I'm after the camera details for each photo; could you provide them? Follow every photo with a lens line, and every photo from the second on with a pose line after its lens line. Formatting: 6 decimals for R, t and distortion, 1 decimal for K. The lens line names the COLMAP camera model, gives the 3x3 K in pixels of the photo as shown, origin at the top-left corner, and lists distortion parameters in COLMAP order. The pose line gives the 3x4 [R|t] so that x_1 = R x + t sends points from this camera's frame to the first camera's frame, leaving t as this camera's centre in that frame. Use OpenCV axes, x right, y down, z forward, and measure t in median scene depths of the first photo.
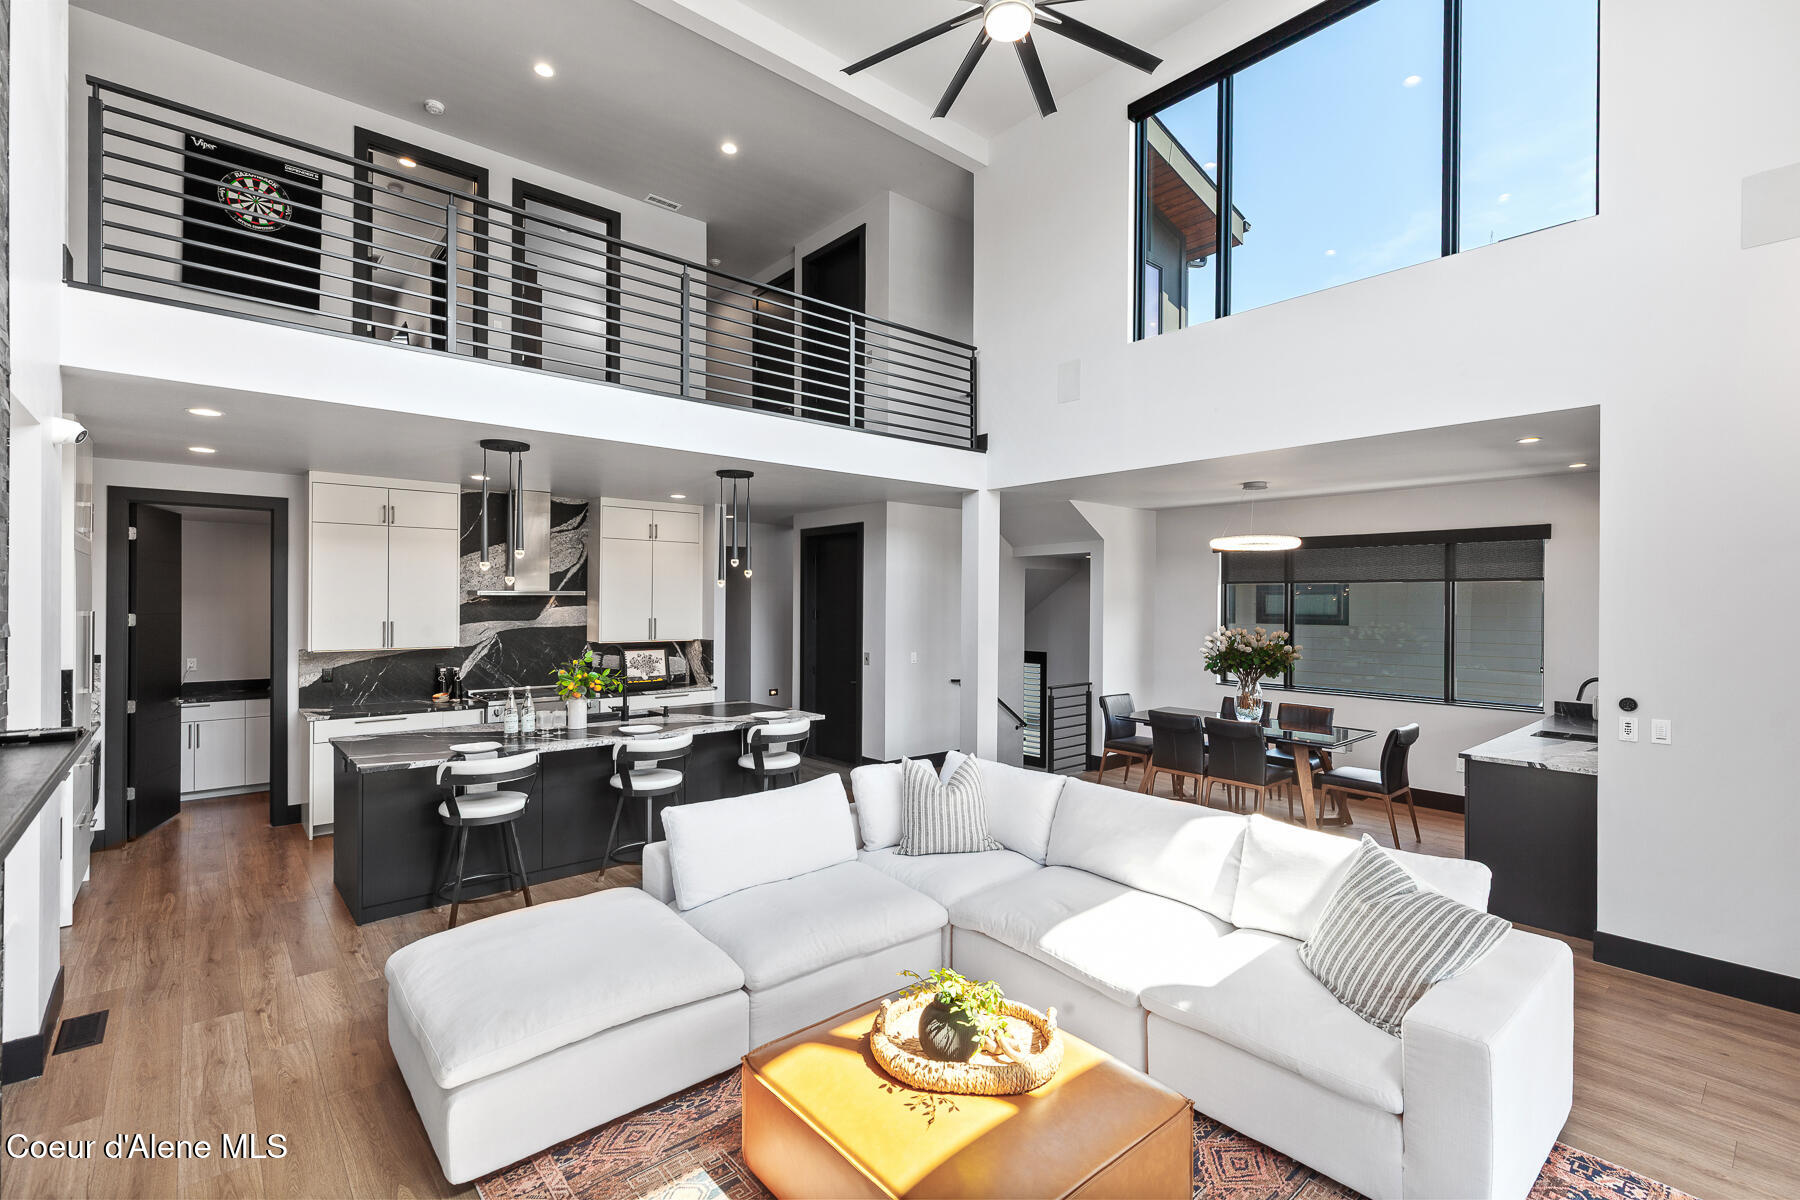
lens RADIAL K [[815.7, 0, 896.7], [0, 815.7, 608.3], [0, 0, 1]] dist [0.009372, -0.000432]
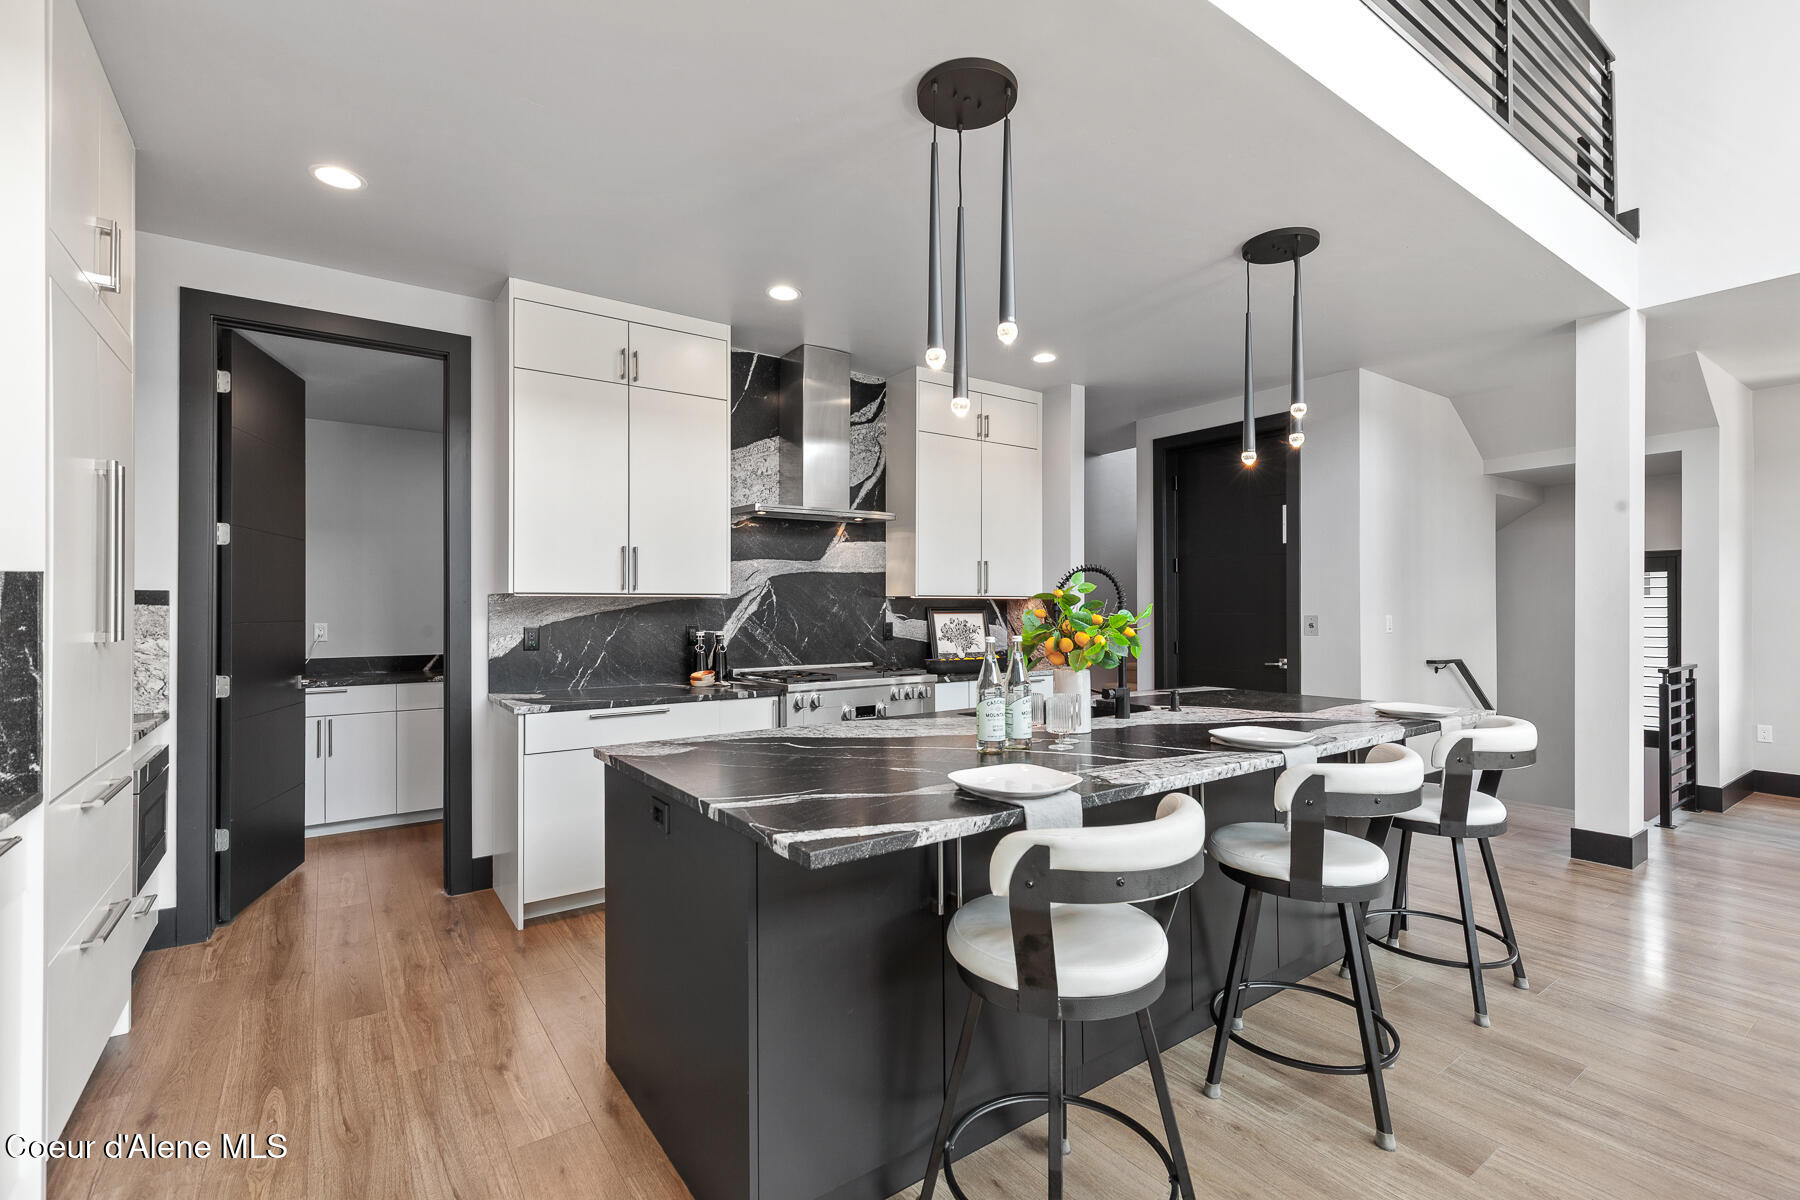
lens RADIAL K [[815.7, 0, 896.7], [0, 815.7, 607.6], [0, 0, 1]] dist [0.009372, -0.000432]
pose [[0.995268, -0.007450, -0.096884, -0.360264], [0.006660, 0.999942, -0.008470, 0.063794], [0.096942, 0.007785, 0.995260, 0.419797]]
